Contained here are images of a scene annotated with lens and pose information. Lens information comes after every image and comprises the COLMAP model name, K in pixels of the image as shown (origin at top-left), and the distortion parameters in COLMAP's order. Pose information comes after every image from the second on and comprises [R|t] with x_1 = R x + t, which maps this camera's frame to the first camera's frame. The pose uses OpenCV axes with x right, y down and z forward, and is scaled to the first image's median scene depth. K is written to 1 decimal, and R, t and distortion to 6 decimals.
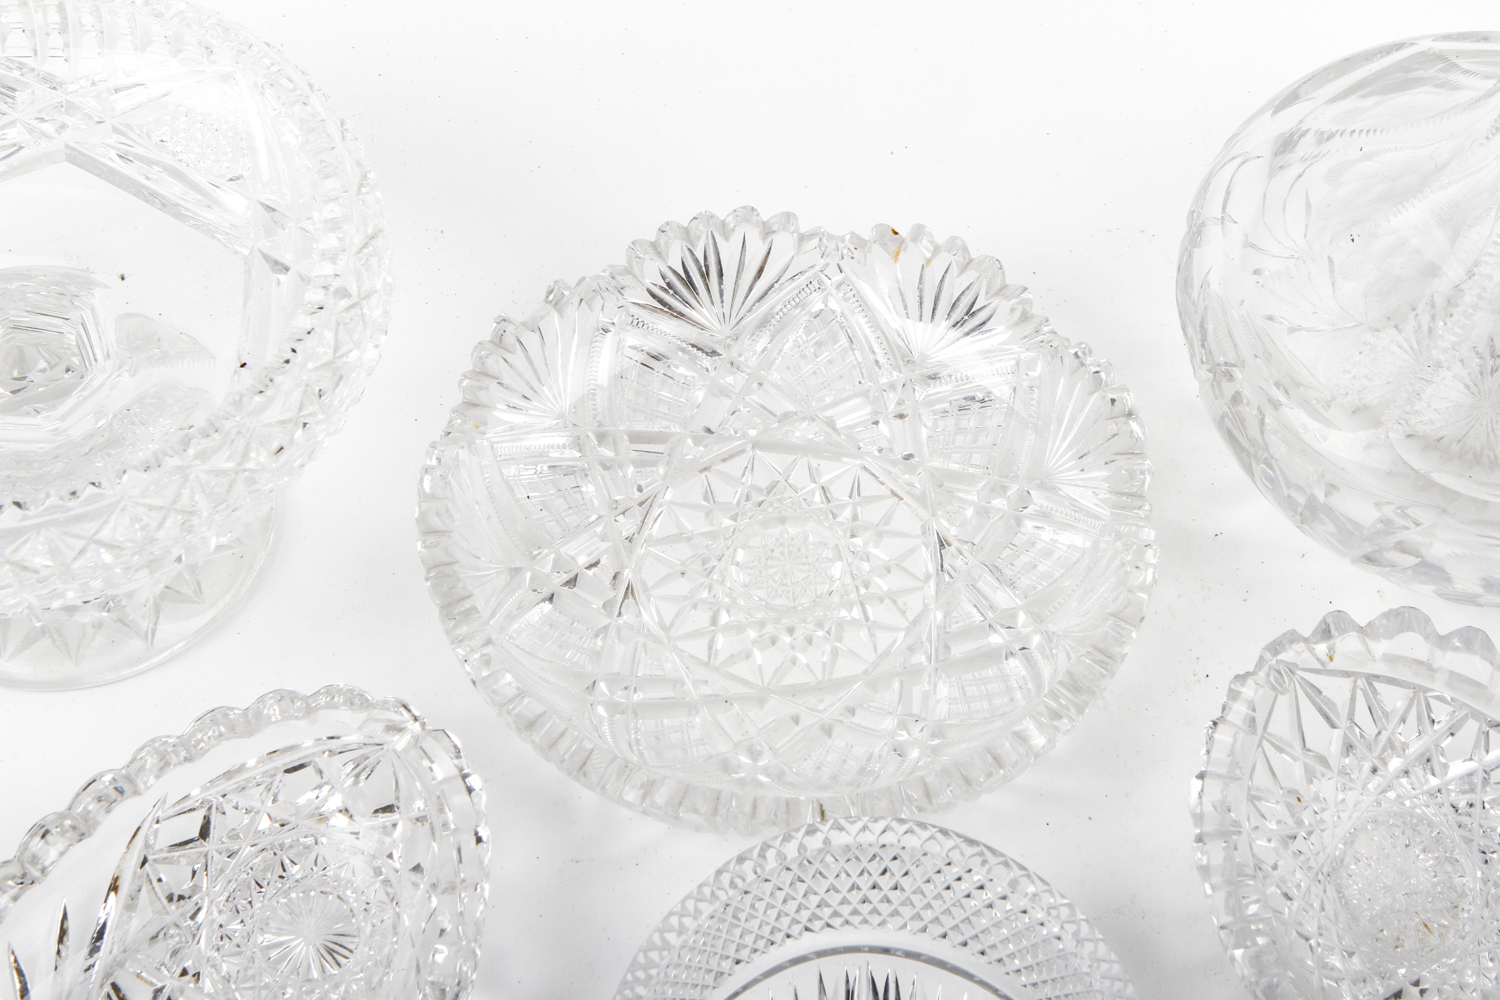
lens RADIAL K [[3207.8, 0, 757.8], [0, 3207.8, 495.8], [0, 0, 1]] dist [0.033420, 0.000000]
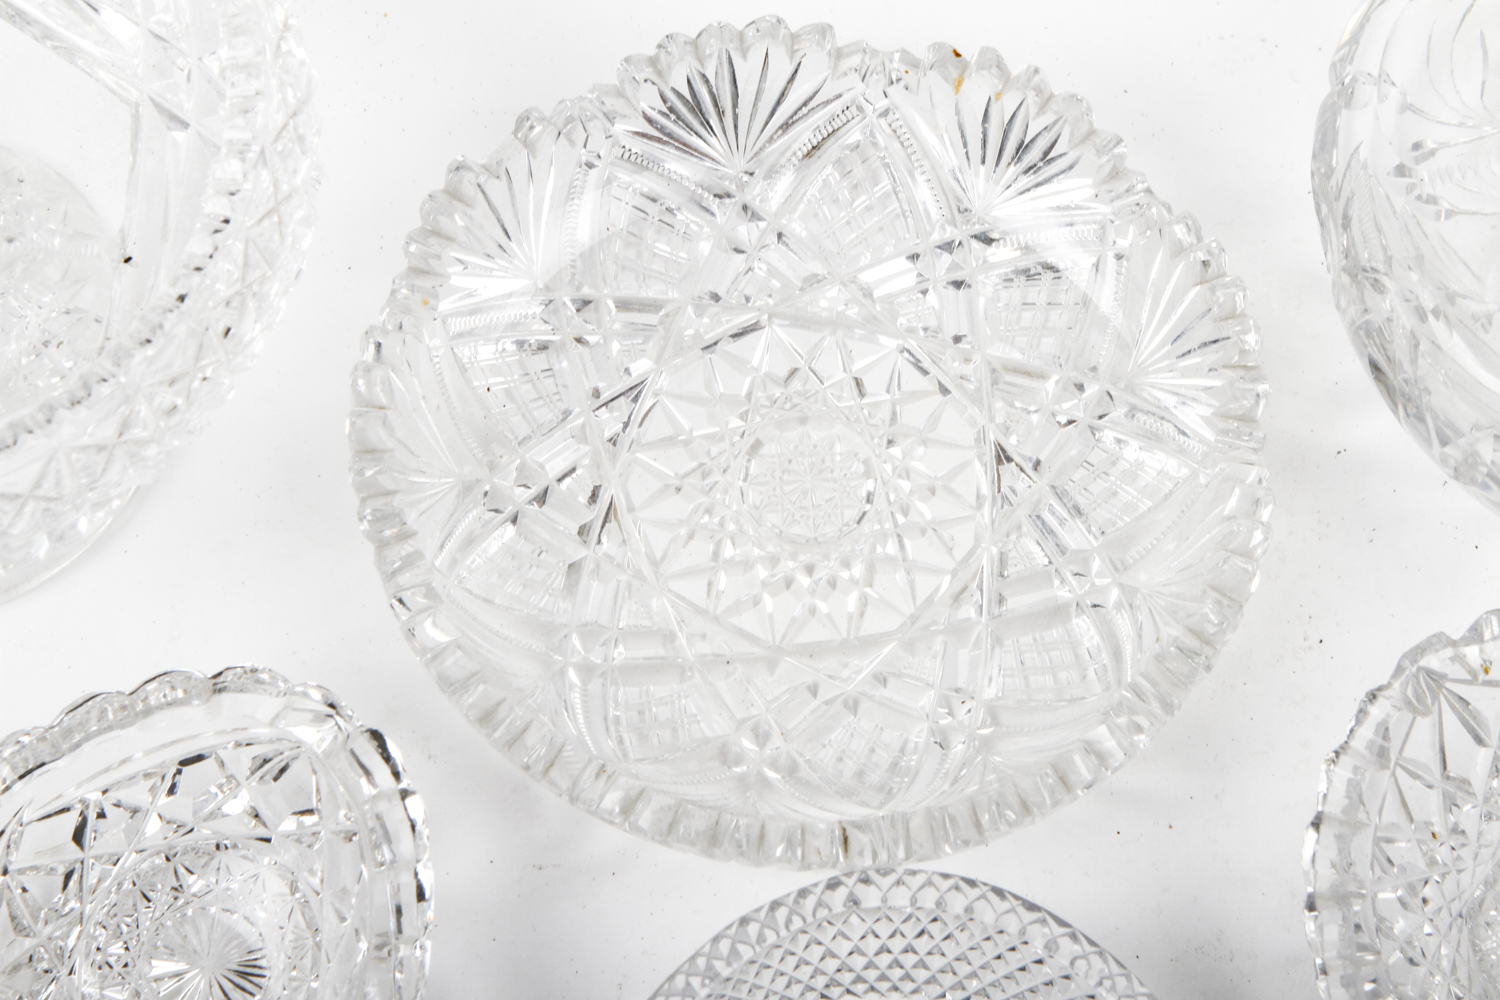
lens RADIAL K [[3429.8, 0, 758.0], [0, 3429.8, 500.2], [0, 0, 1]] dist [0.031608, 0.000000]
pose [[0.999422, 0.031264, 0.013318, -0.015891], [-0.033131, 0.983600, 0.177292, -0.136528], [-0.007557, -0.177631, 0.984068, 0.163605]]
